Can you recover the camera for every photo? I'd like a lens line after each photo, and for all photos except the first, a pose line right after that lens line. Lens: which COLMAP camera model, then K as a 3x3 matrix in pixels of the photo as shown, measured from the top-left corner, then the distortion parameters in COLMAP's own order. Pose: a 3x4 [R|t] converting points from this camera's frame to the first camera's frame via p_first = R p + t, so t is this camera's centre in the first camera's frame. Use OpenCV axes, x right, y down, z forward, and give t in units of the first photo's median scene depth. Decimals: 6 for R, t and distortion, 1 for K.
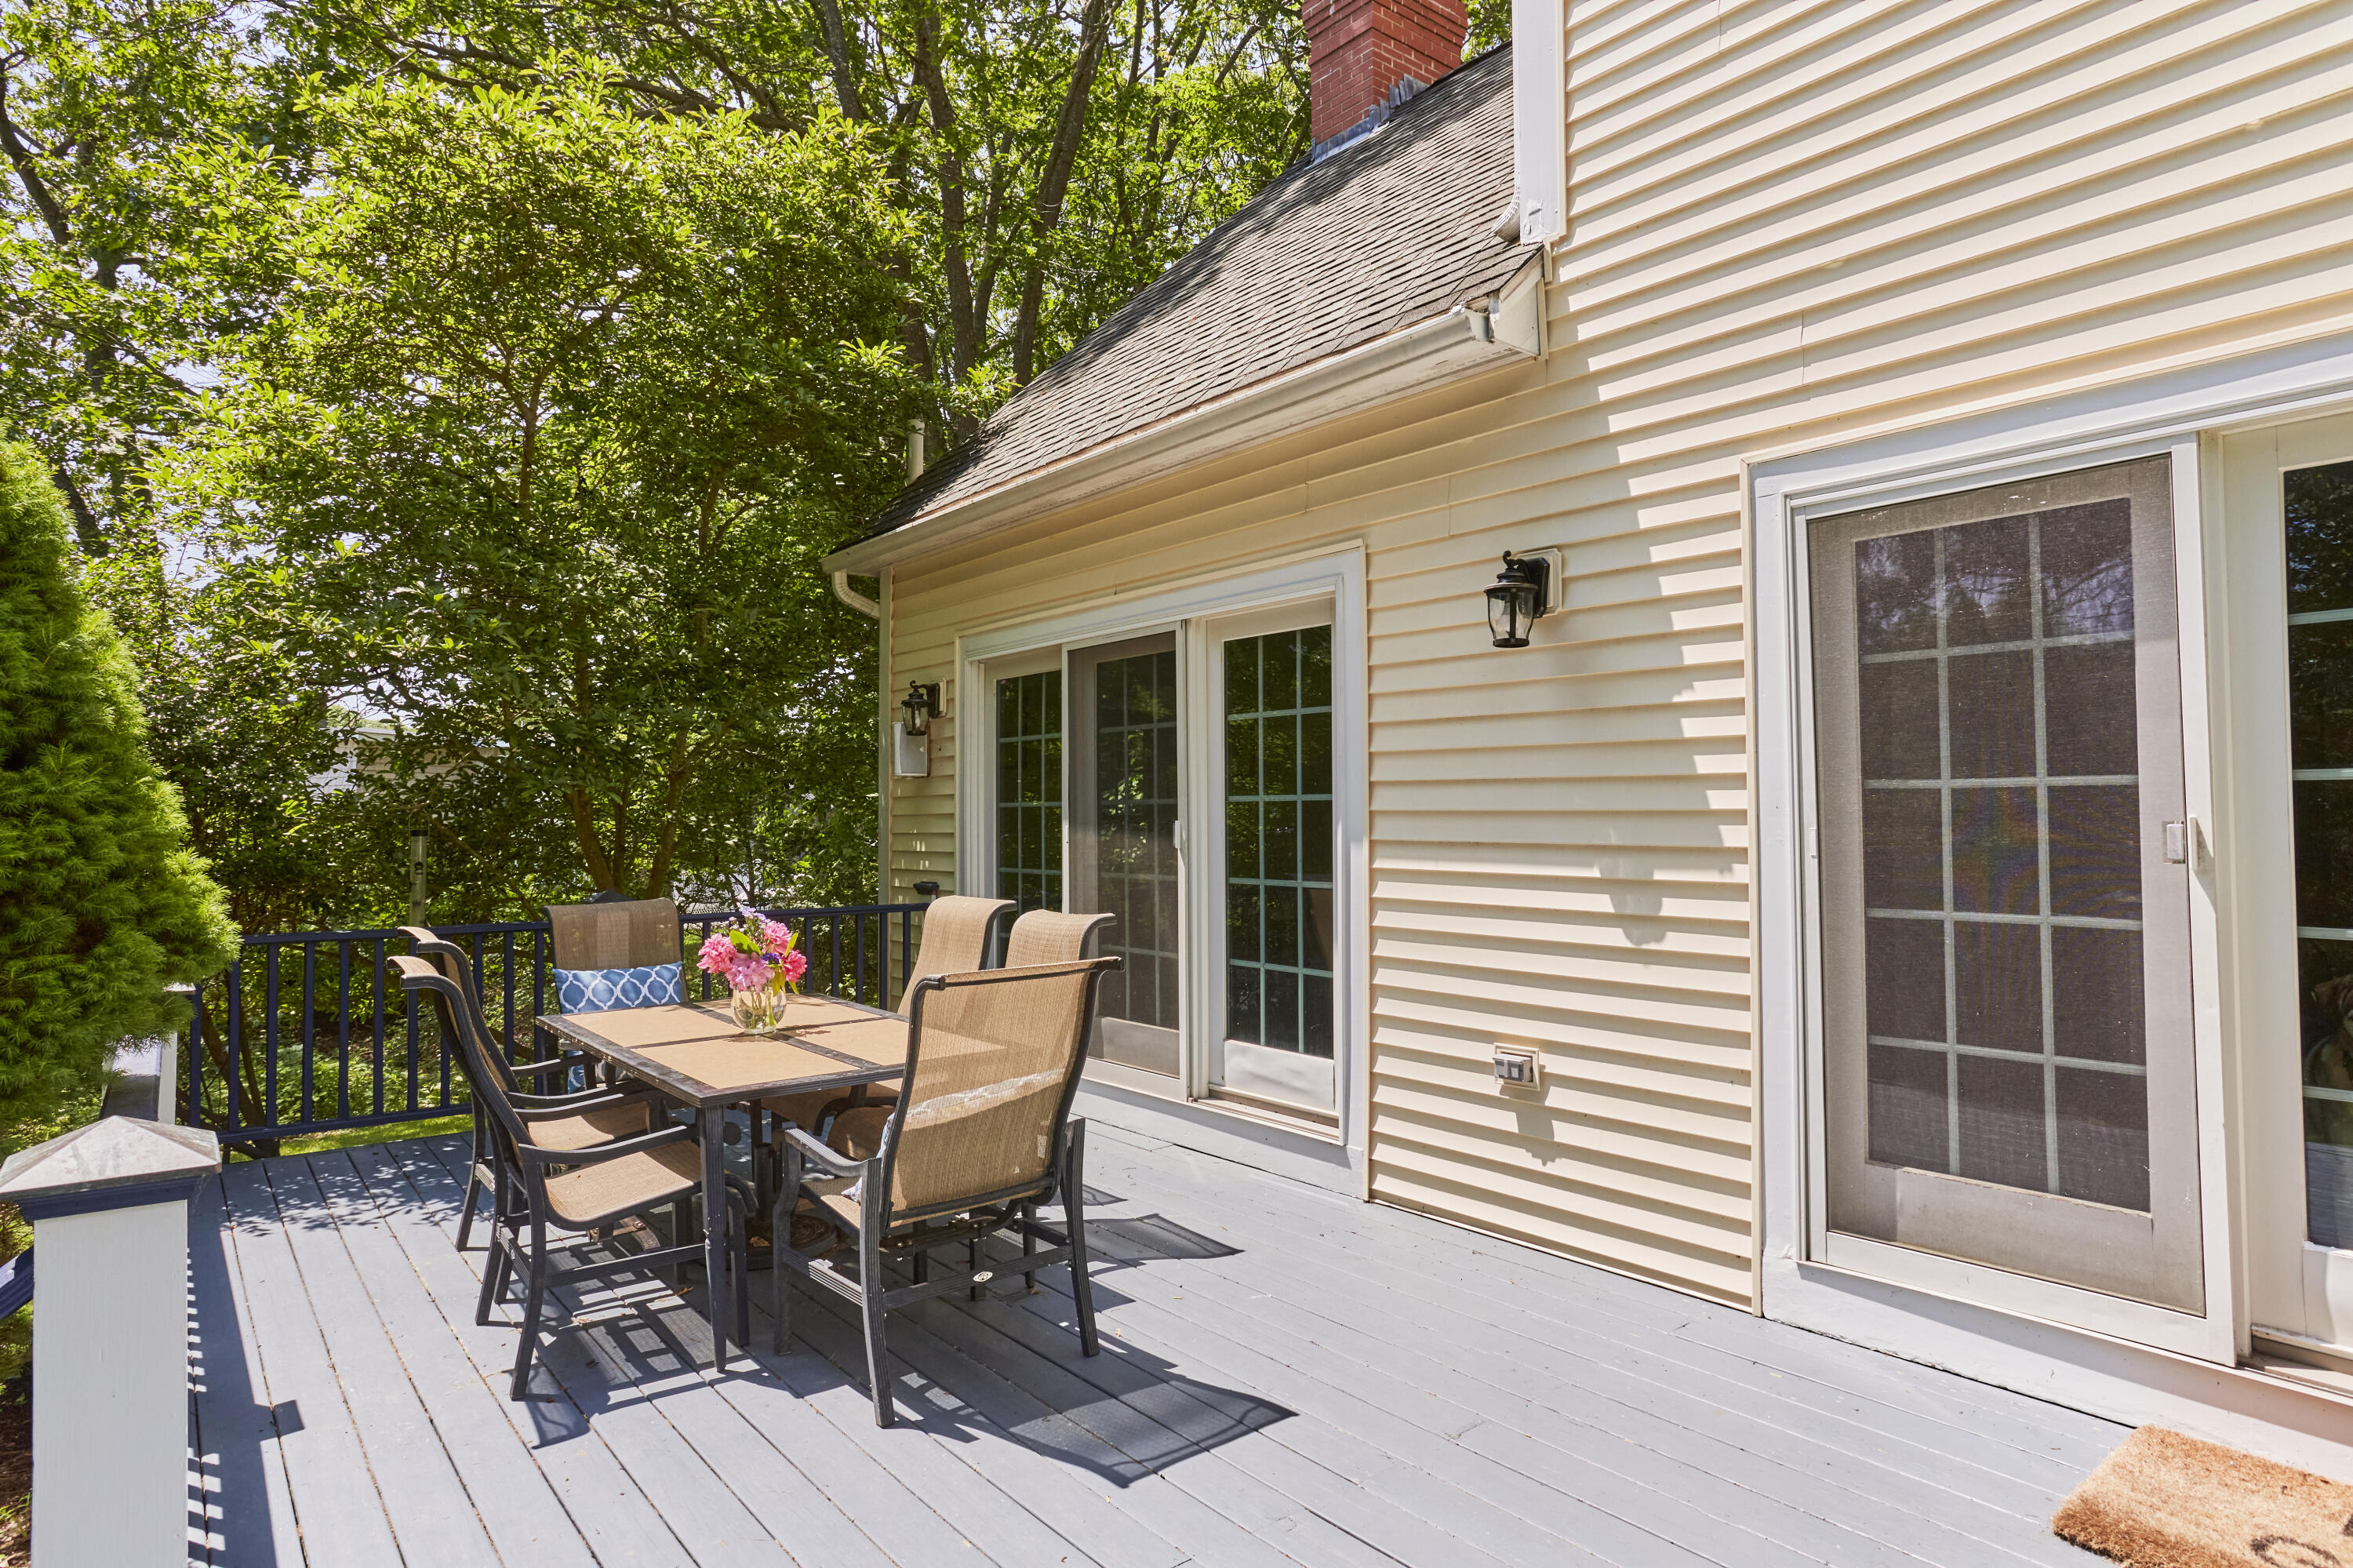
lens RADIAL K [[1406.5, 0, 1176.5], [0, 1406.5, 784.0], [0, 0, 1]] dist [-0.070339, 0.066293]
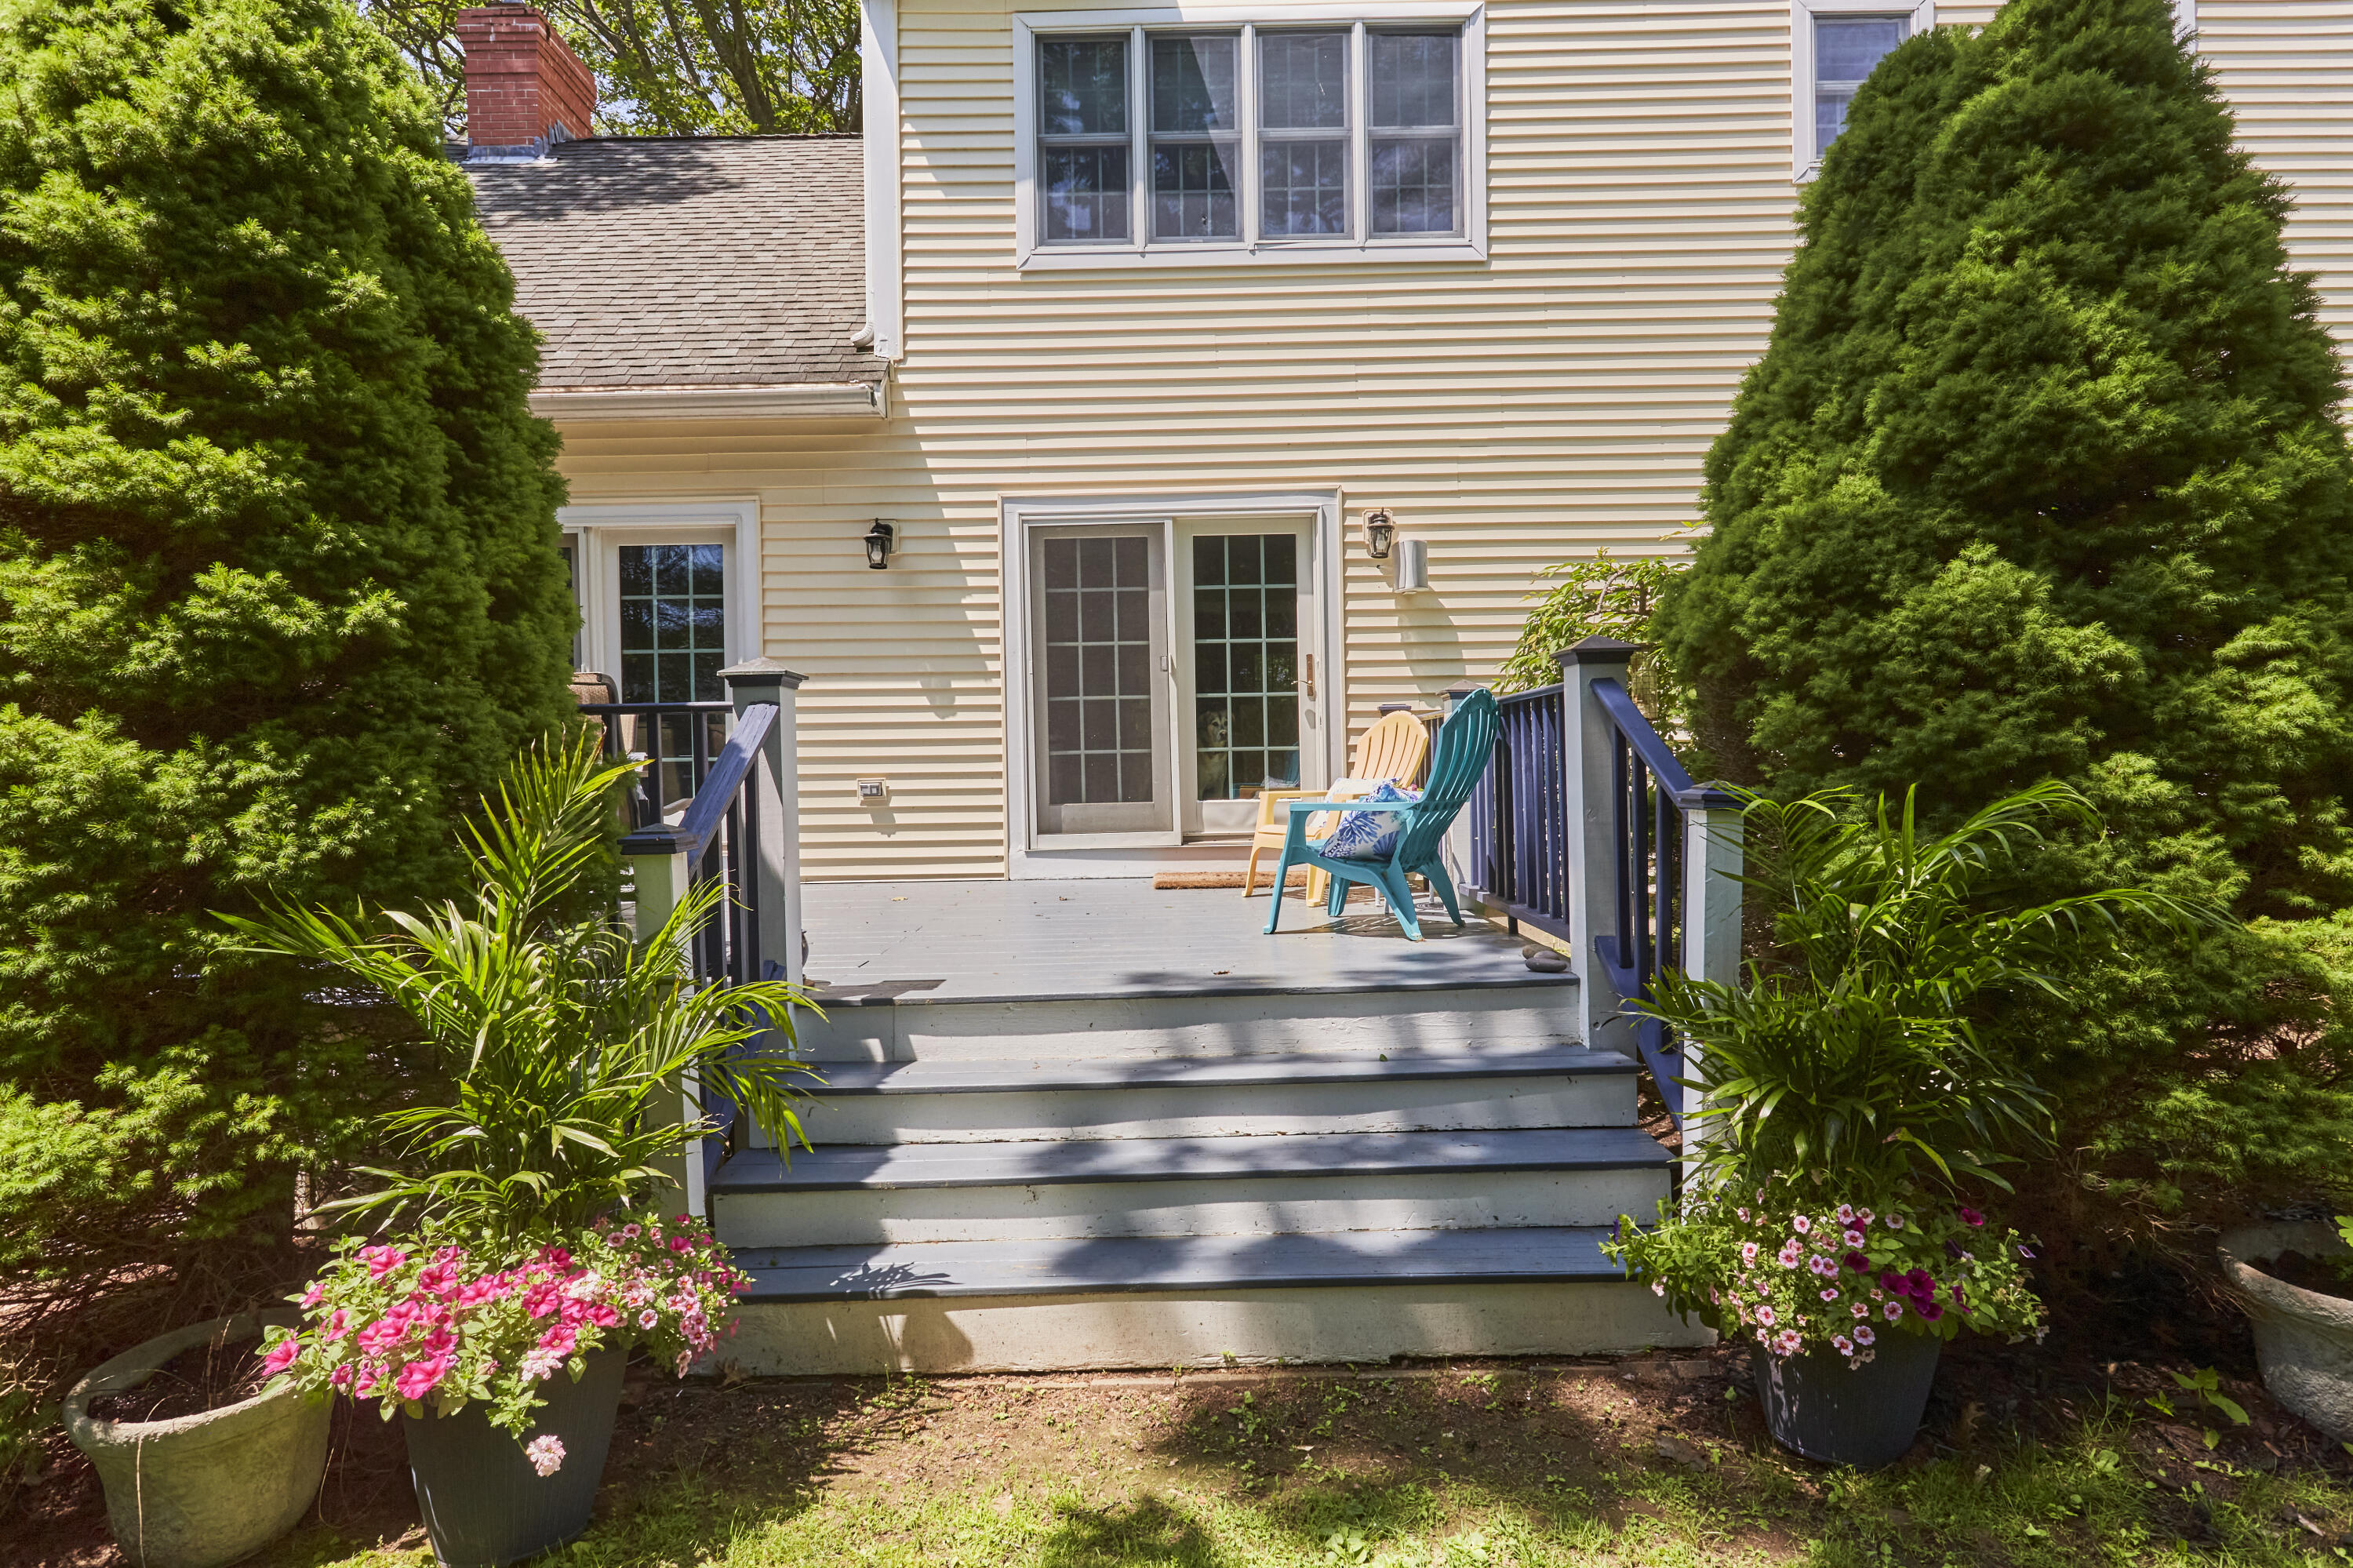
lens RADIAL K [[1103.6, 0, 1176.5], [0, 1103.6, 784.0], [0, 0, 1]] dist [0.015110, -0.000258]
pose [[0.597528, -0.028809, 0.801330, -0.832382], [-0.001716, 0.999306, 0.037206, 0.158614], [-0.801846, -0.023607, 0.597064, -0.280261]]
